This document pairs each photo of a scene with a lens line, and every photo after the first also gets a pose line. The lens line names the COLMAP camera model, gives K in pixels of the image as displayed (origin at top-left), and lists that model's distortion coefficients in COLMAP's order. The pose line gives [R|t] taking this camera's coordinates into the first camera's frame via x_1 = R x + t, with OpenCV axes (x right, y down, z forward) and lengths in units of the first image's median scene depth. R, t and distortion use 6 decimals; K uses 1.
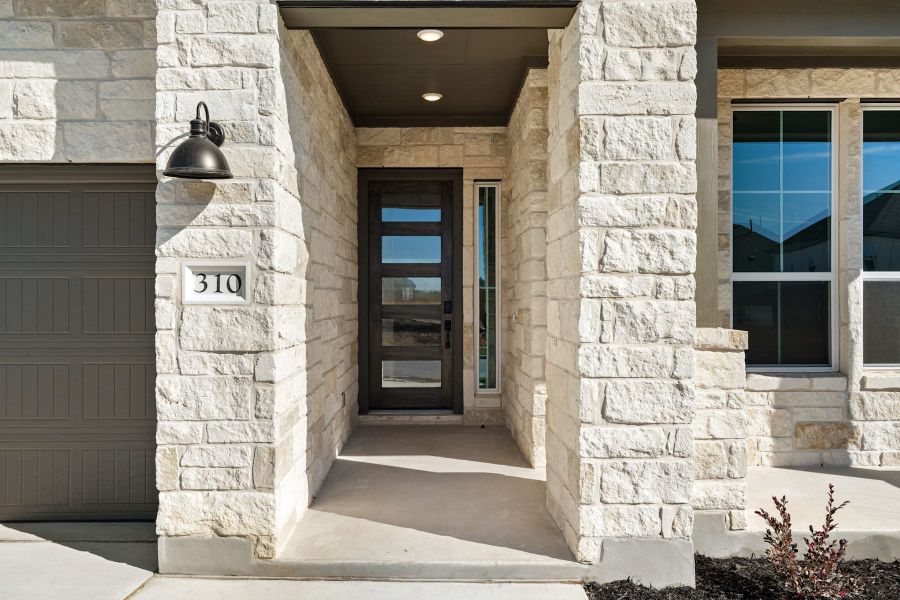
lens RADIAL K [[729.0, 0, 450.4], [0, 729.0, 290.3], [0, 0, 1]] dist [0.006827, 0.002431]
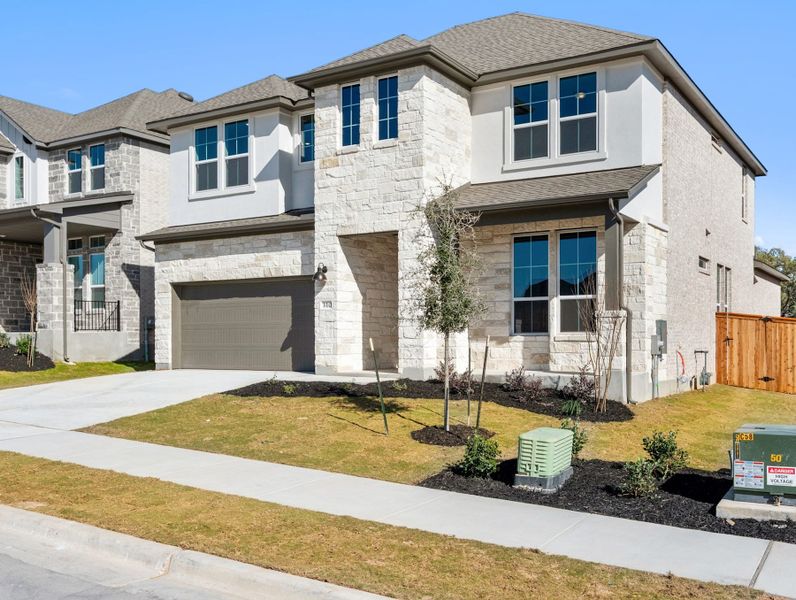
lens RADIAL K [[877.2, 0, 398.0], [0, 877.2, 300.0], [0, 0, 1]] dist [0.016451, 0.003355]
pose [[0.826775, -0.028502, -0.561811, 2.518991], [0.008817, 0.999249, -0.037719, 0.138042], [0.562464, 0.026231, 0.826405, -2.584003]]
